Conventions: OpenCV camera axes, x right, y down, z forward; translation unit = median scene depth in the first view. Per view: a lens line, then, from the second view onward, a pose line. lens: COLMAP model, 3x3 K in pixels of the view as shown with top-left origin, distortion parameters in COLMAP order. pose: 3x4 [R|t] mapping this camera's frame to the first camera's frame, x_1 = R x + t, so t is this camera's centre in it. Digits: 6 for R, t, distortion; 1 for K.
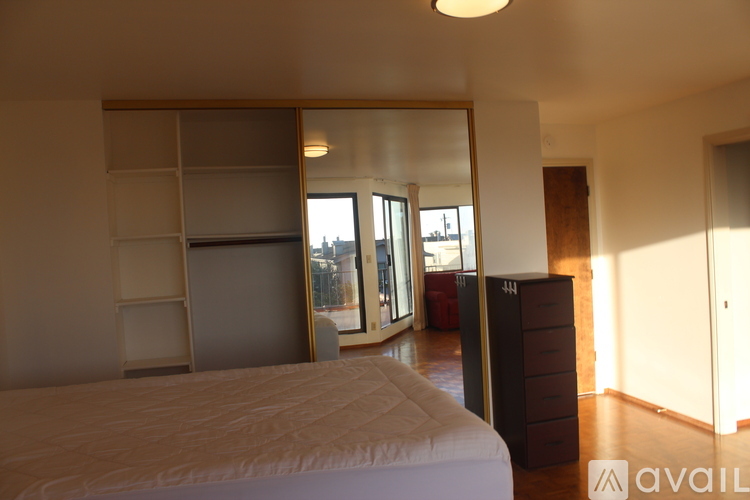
lens RADIAL K [[619.2, 0, 386.6], [0, 619.2, 248.6], [0, 0, 1]] dist [-0.171674, 0.147324]
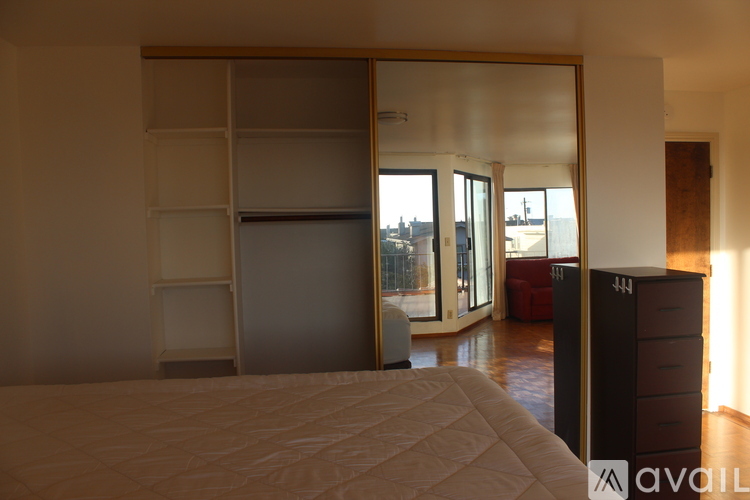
lens RADIAL K [[619.2, 0, 386.6], [0, 619.2, 248.6], [0, 0, 1]] dist [-0.171674, 0.147324]
pose [[0.991691, 0.038396, -0.122782, -0.011175], [-0.034636, 0.998868, 0.032611, 0.000202], [0.123895, -0.028087, 0.991898, 0.162560]]
